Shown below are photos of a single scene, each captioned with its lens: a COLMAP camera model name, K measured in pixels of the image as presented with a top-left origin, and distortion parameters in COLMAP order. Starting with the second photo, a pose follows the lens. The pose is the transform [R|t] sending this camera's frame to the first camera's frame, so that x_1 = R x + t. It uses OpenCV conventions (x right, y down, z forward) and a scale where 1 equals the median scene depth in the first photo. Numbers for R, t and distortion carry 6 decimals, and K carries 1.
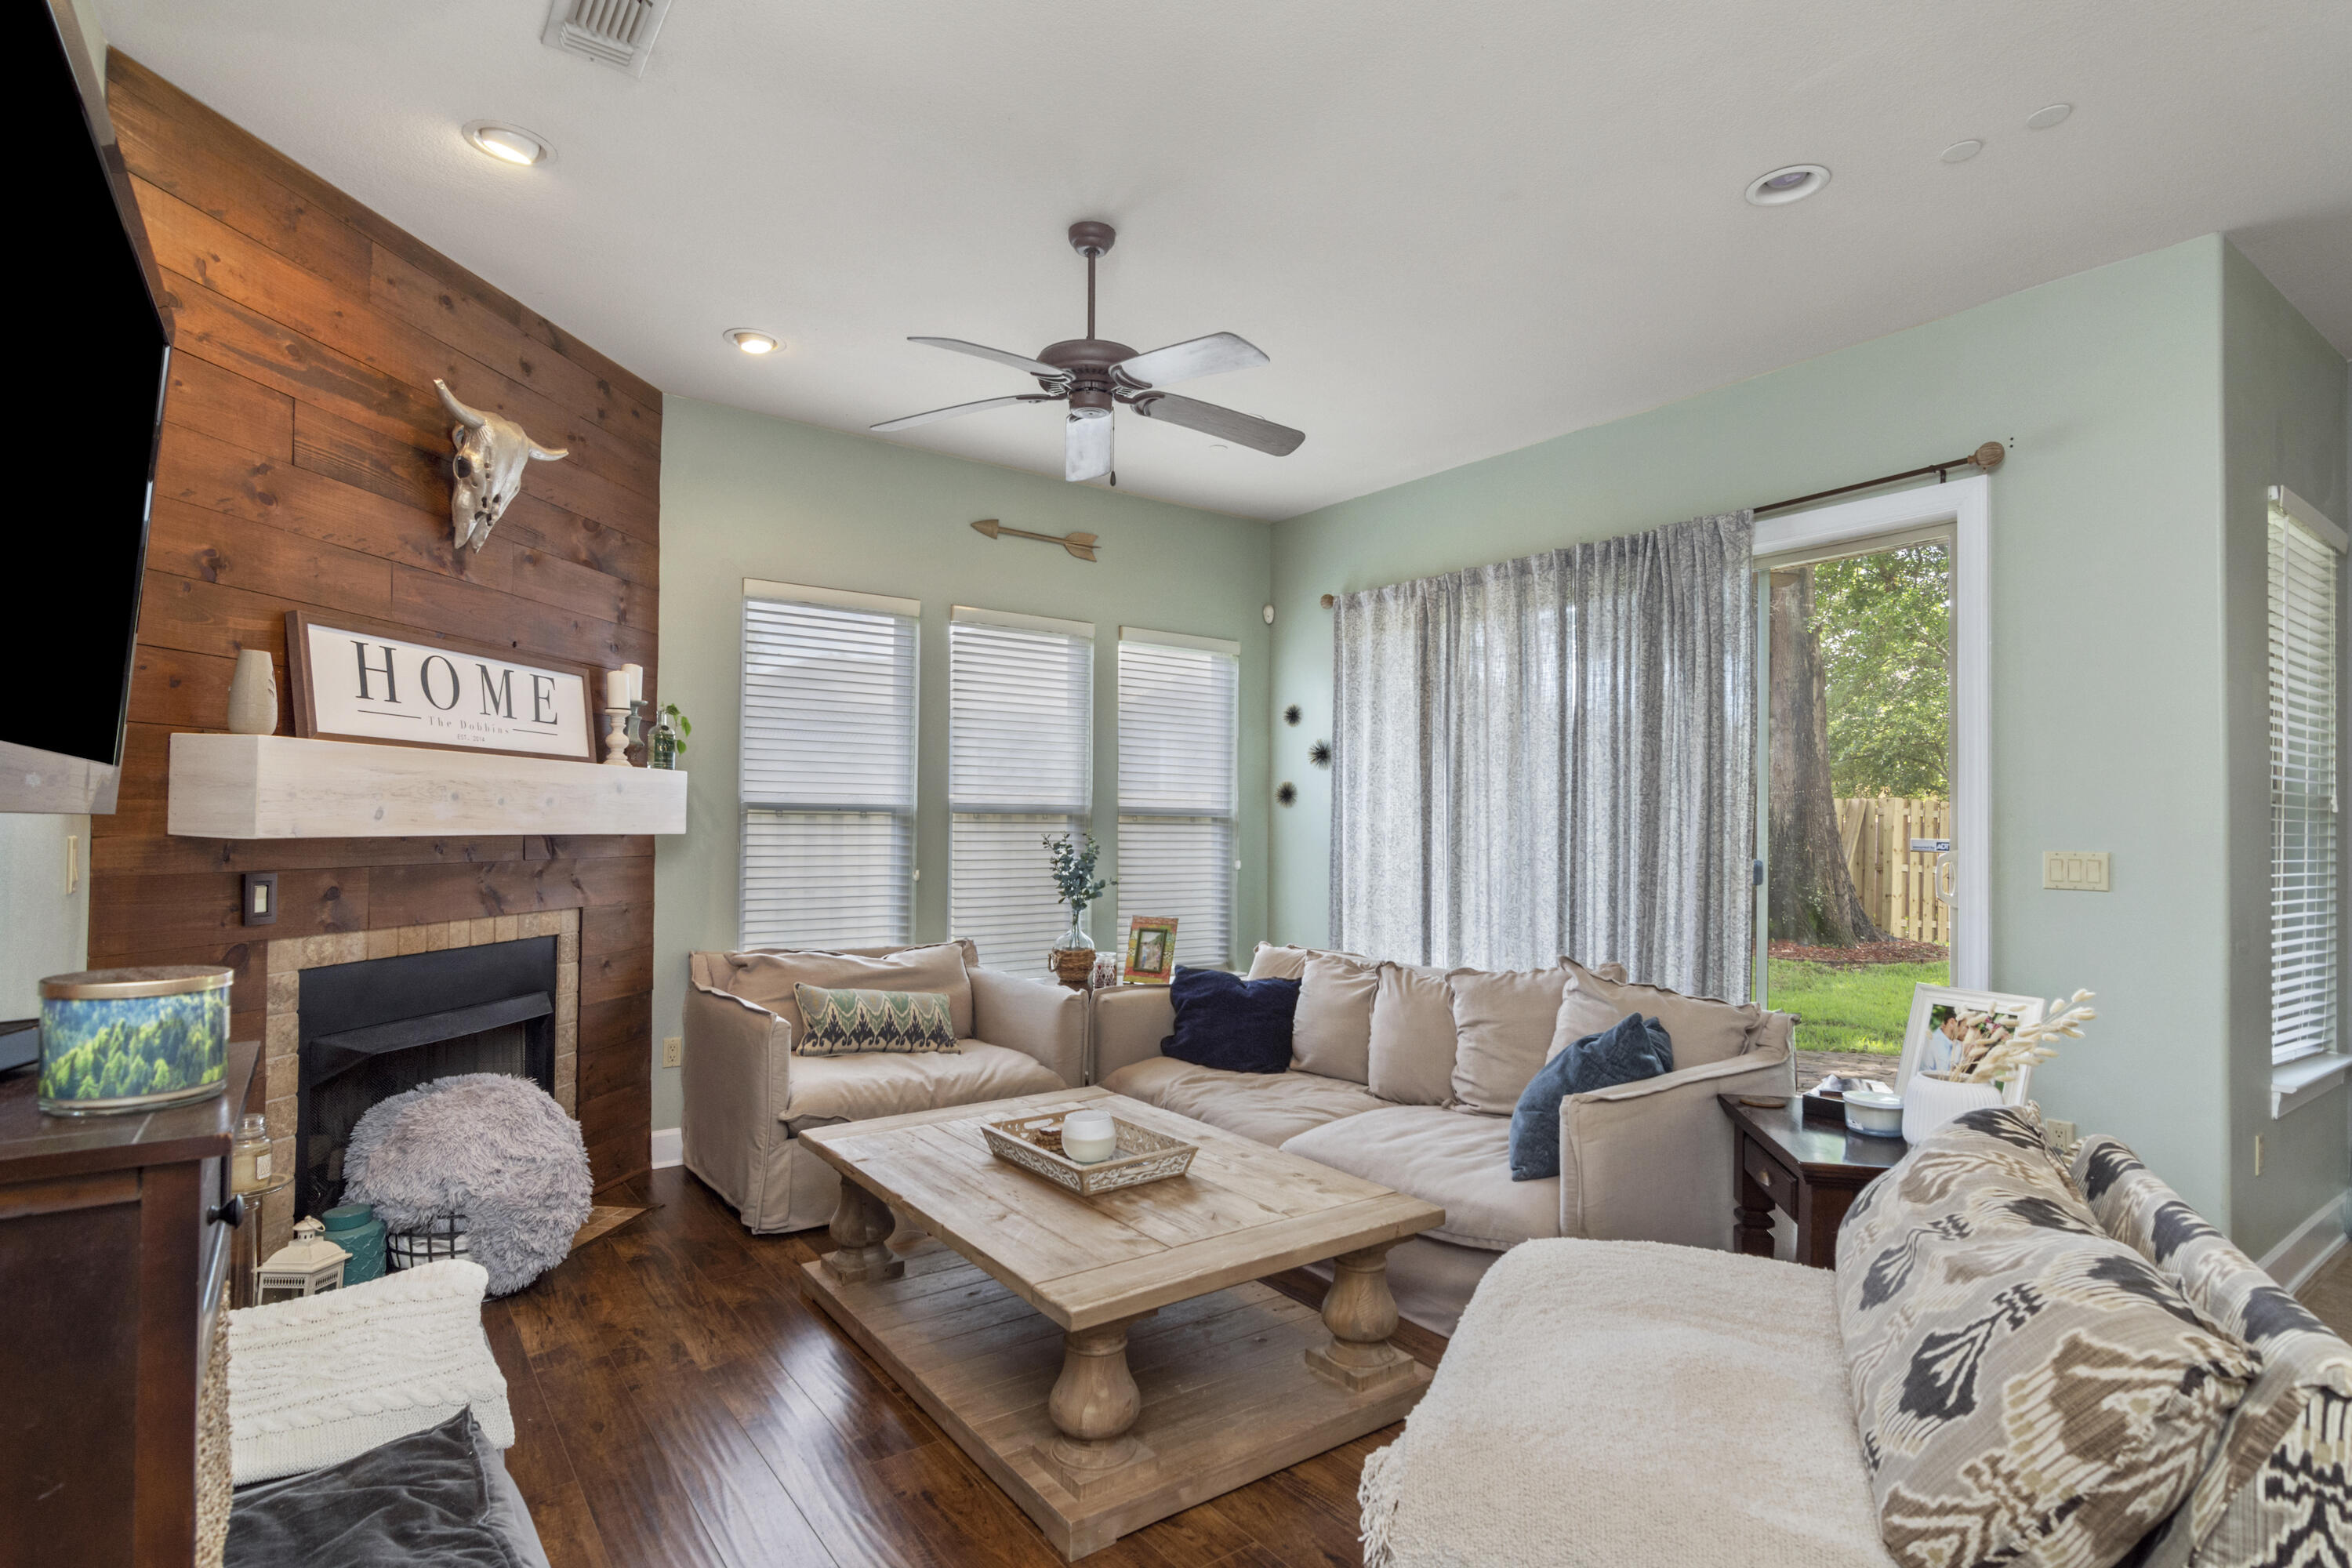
lens RADIAL K [[1156.9, 0, 1177.3], [0, 1156.9, 822.2], [0, 0, 1]] dist [-0.001821, -0.000102]
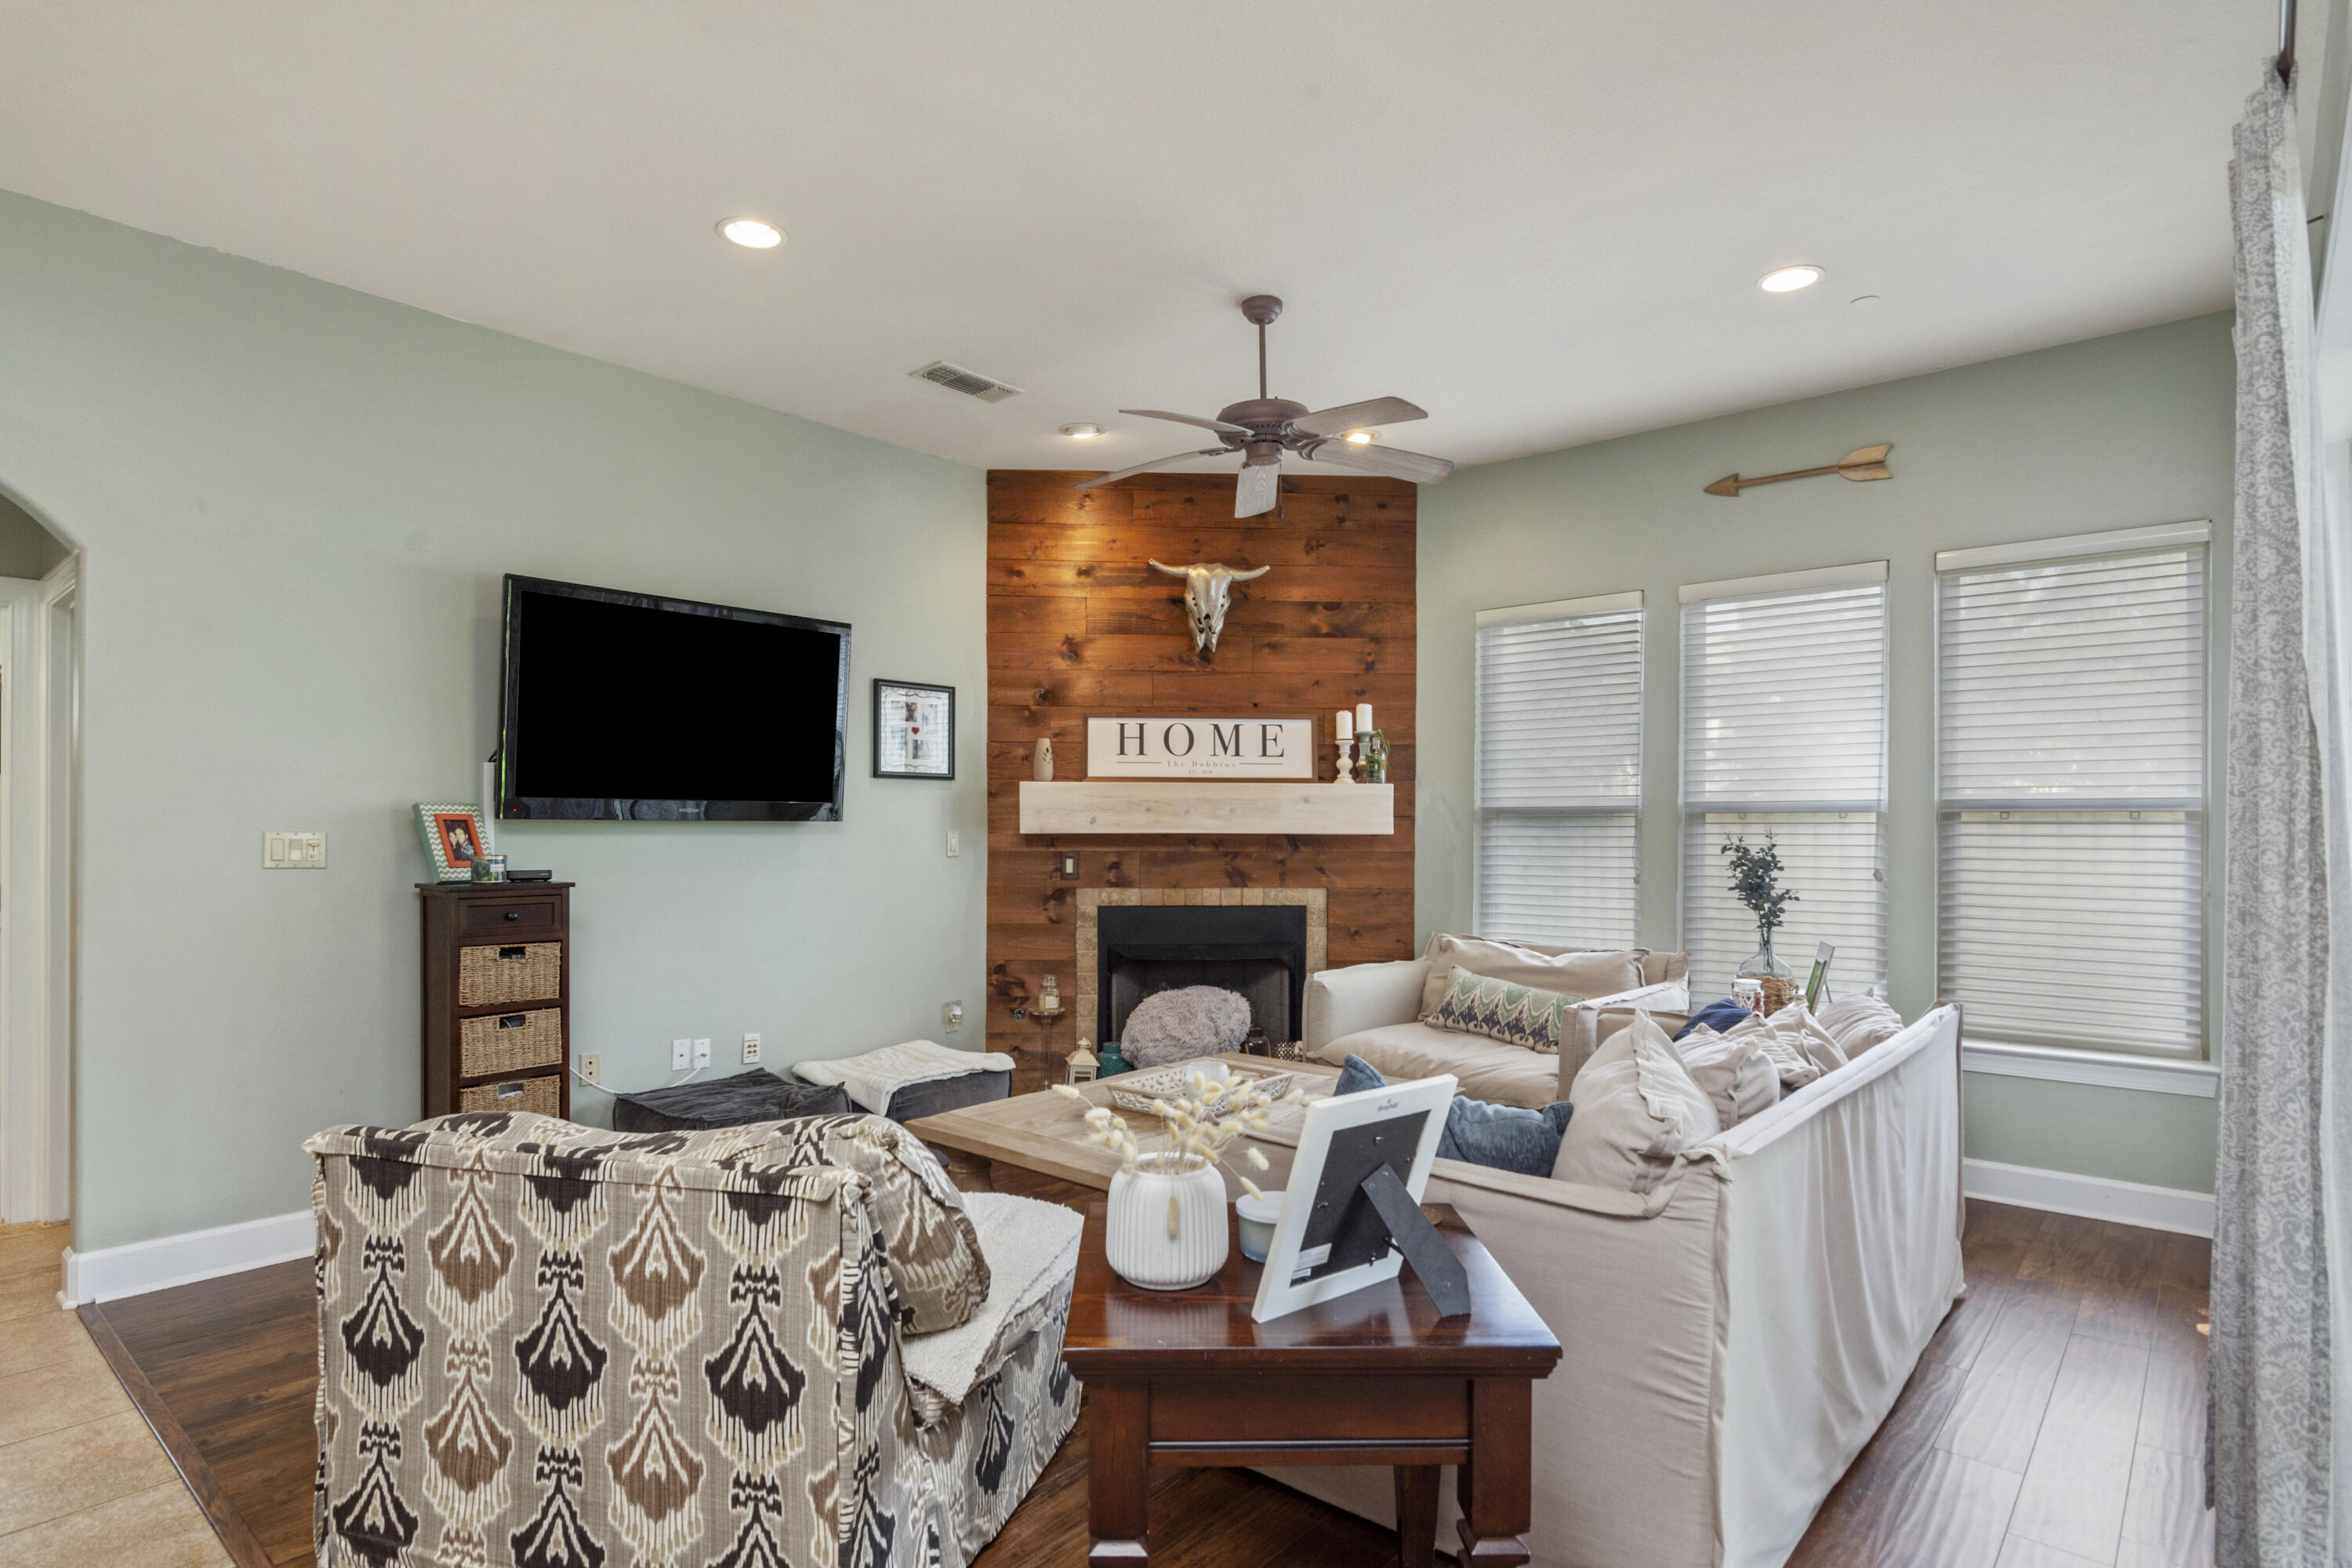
lens RADIAL K [[1211.9, 0, 1173.4], [0, 1211.9, 828.7], [0, 0, 1]] dist [-0.000835, -0.000064]
pose [[0.218388, -0.005979, -0.975844, 0.892854], [0.002922, 0.999981, -0.005473, 0.012103], [0.975858, -0.001656, 0.218401, 0.540906]]
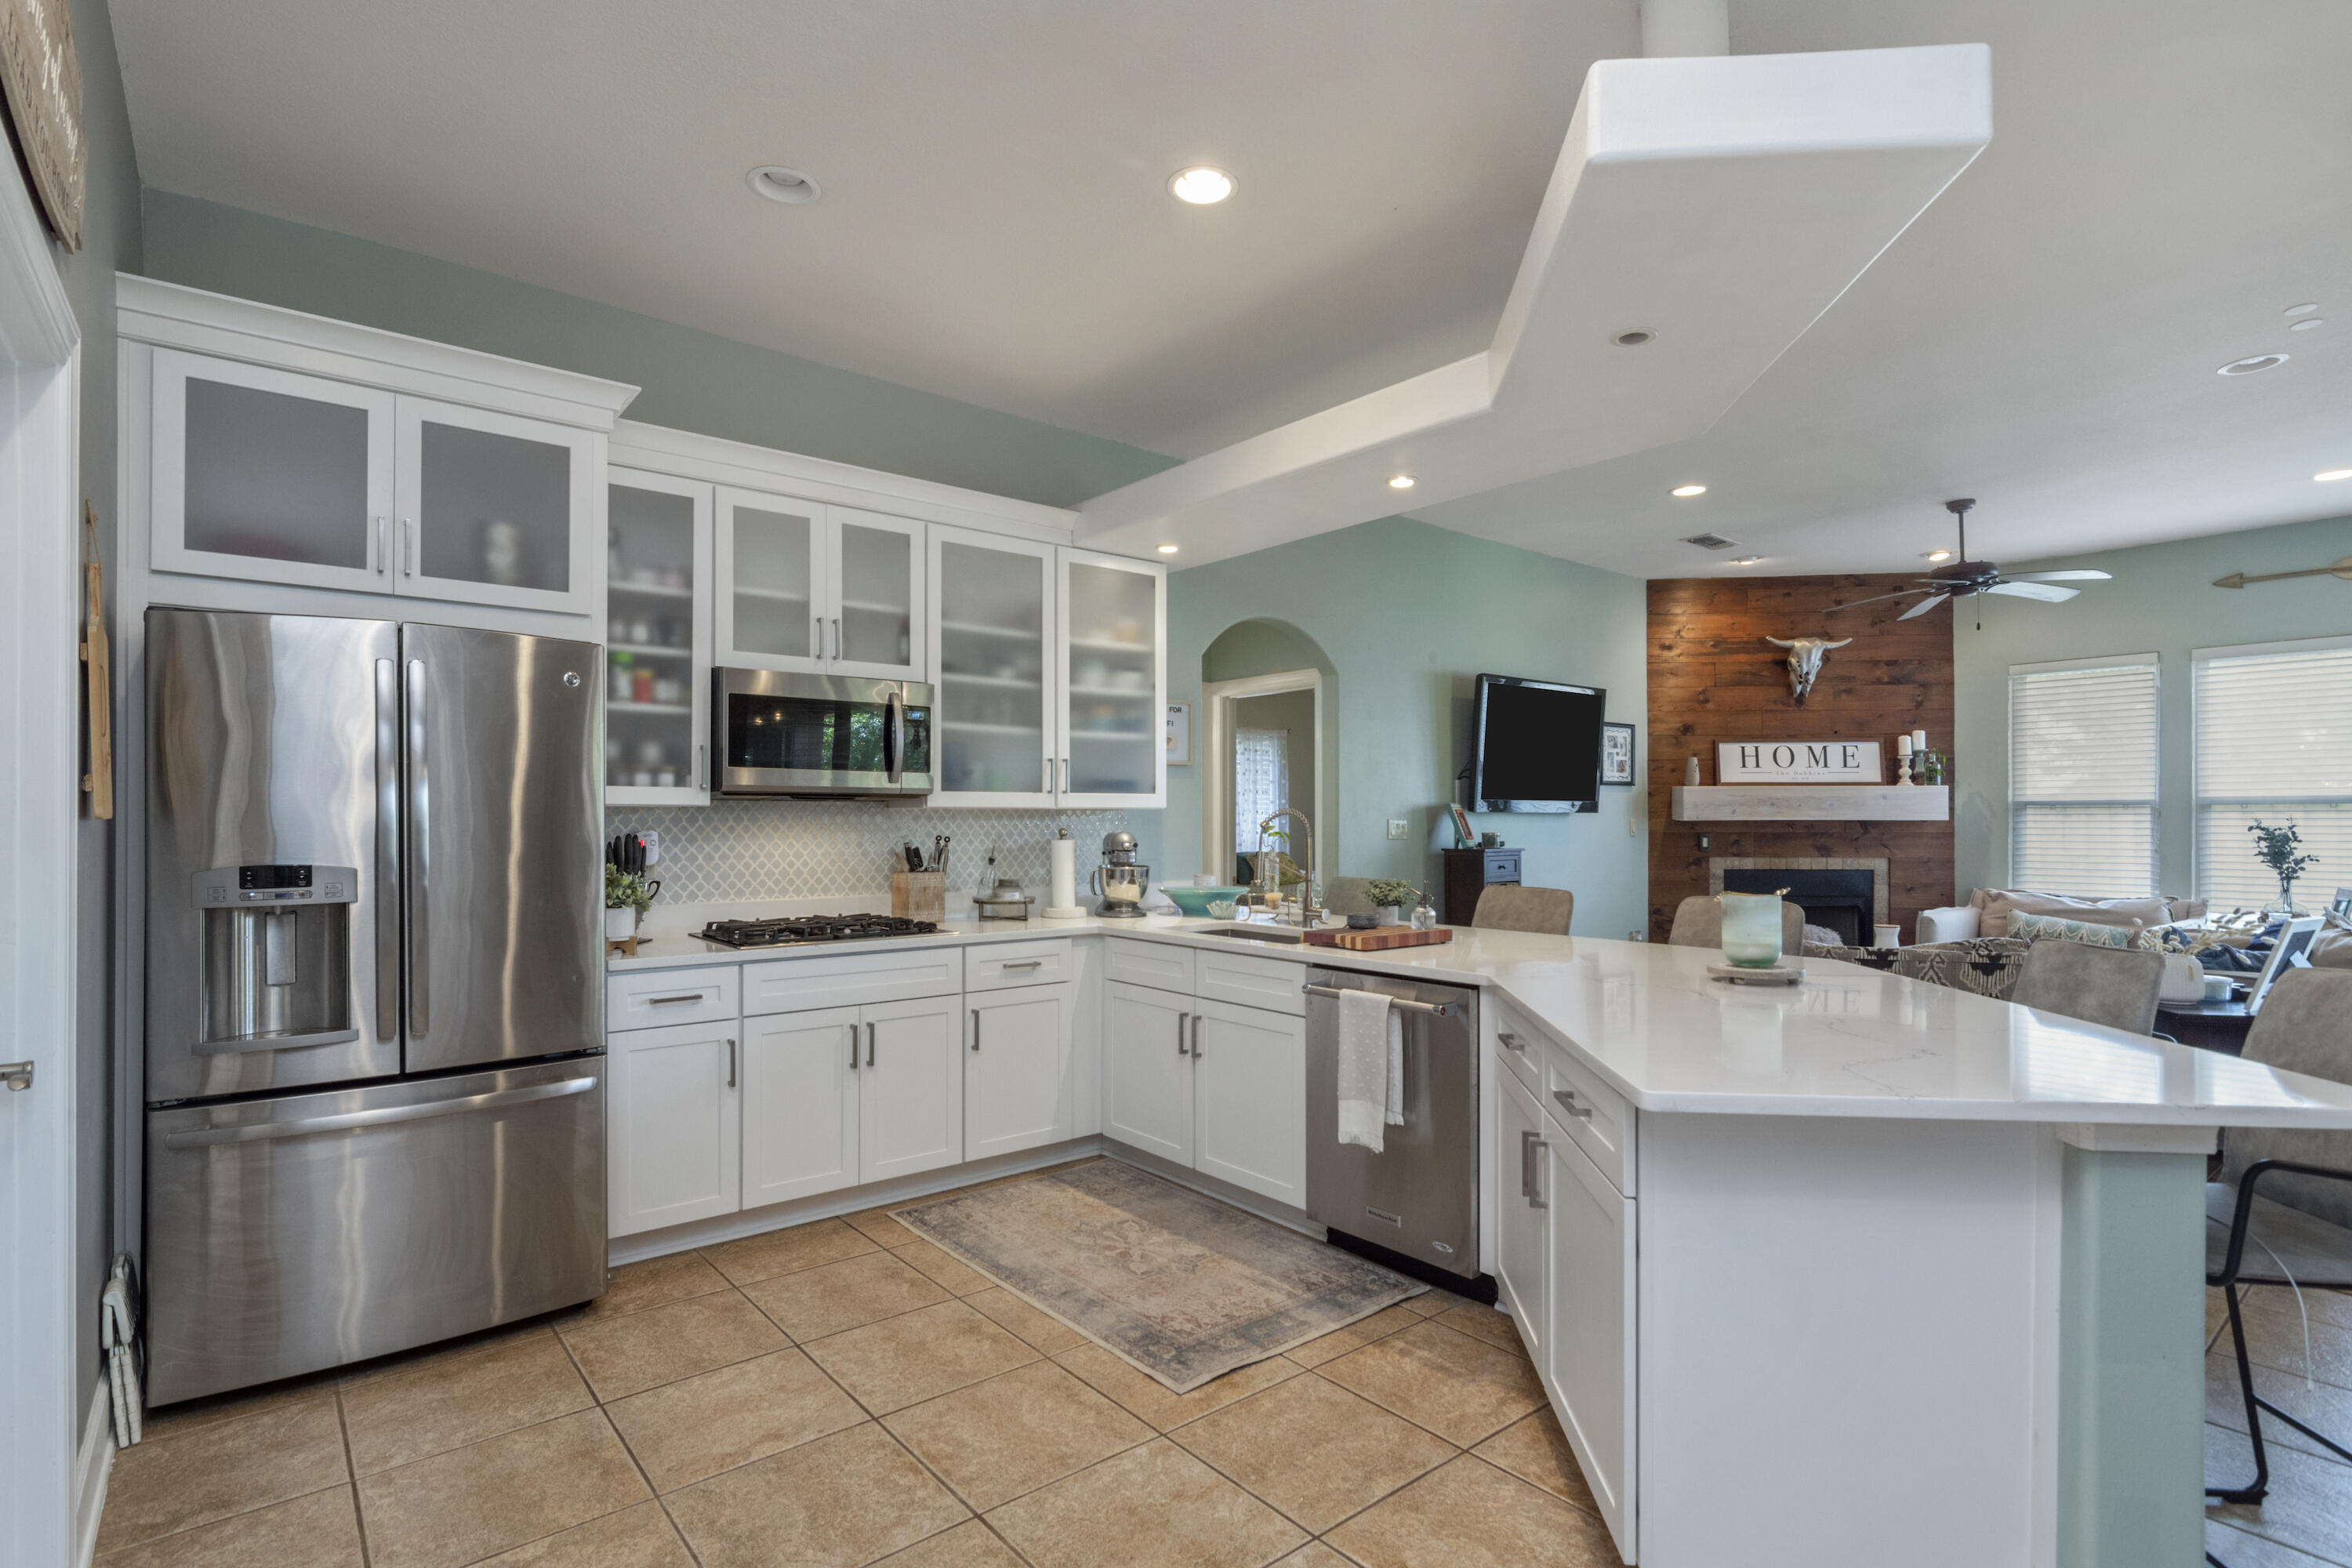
lens RADIAL K [[1123.6, 0, 1181.5], [0, 1123.6, 807.1], [0, 0, 1]] dist [0.000833, 0.000748]
pose [[0.050125, -0.018891, -0.998564, 1.422553], [0.005395, 0.999812, -0.018644, 0.017986], [0.998728, -0.004452, 0.050217, -0.320798]]
